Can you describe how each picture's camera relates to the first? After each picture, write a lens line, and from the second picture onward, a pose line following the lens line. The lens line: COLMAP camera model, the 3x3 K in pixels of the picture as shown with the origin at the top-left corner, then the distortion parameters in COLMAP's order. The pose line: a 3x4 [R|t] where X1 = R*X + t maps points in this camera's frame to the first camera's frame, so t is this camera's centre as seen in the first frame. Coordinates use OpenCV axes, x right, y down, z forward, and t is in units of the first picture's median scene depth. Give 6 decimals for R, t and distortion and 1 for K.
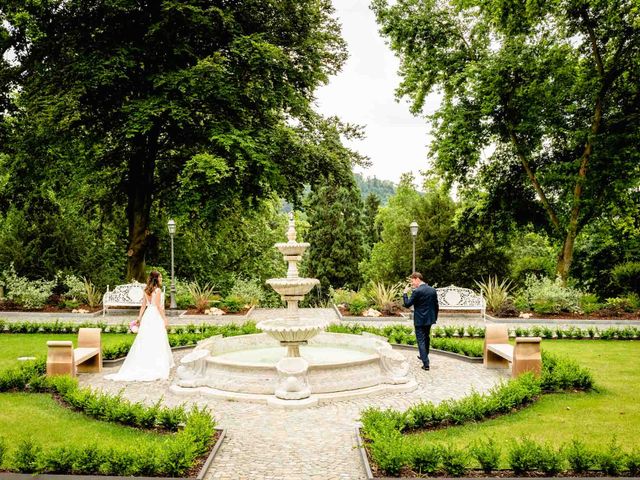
lens RADIAL K [[684.9, 0, 319.1], [0, 684.9, 243.5], [0, 0, 1]] dist [-0.056786, 0.000000]
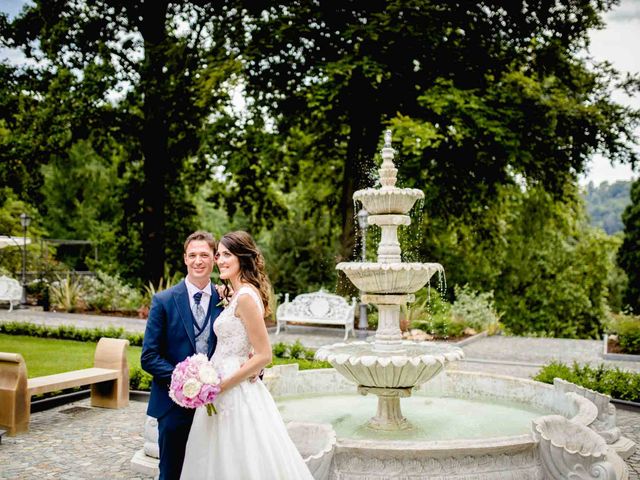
lens RADIAL K [[684.9, 0, 324.3], [0, 684.9, 236.1], [0, 0, 1]] dist [-0.056786, 0.000000]
pose [[0.892434, -0.010160, -0.451063, 0.084146], [-0.015633, 0.998450, -0.053419, 0.034805], [0.450907, 0.054725, 0.890892, 0.303813]]
